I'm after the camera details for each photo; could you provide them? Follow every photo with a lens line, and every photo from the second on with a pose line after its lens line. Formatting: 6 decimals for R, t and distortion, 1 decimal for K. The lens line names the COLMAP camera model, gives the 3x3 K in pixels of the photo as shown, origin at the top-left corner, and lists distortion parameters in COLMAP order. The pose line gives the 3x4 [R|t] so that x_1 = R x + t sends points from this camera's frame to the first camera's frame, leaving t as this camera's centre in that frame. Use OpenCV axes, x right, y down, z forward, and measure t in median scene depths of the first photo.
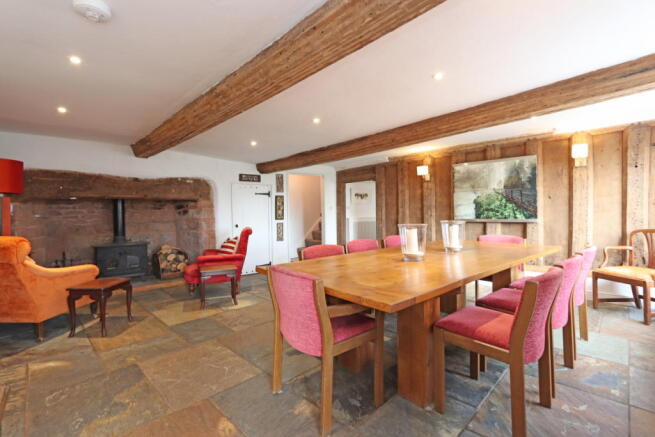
lens RADIAL K [[302.8, 0, 324.1], [0, 302.8, 214.9], [0, 0, 1]] dist [-0.012137, 0.000445]
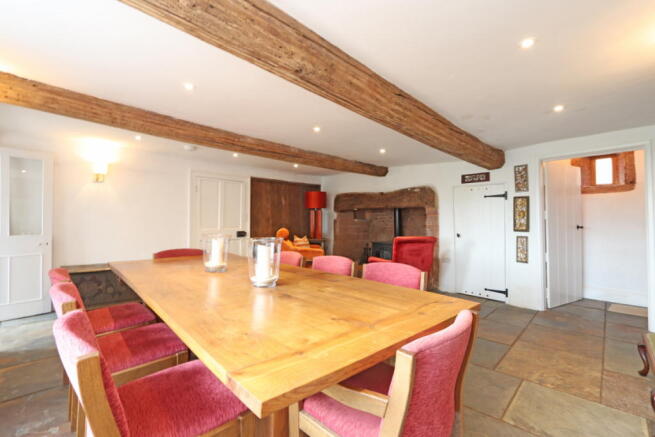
lens RADIAL K [[302.8, 0, 324.1], [0, 302.8, 214.9], [0, 0, 1]] dist [-0.012137, 0.000445]
pose [[0.003965, -0.001465, -0.999991, 0.563396], [-0.020063, 0.999798, -0.001544, -0.013003], [0.999791, 0.020069, 0.003934, 0.589617]]
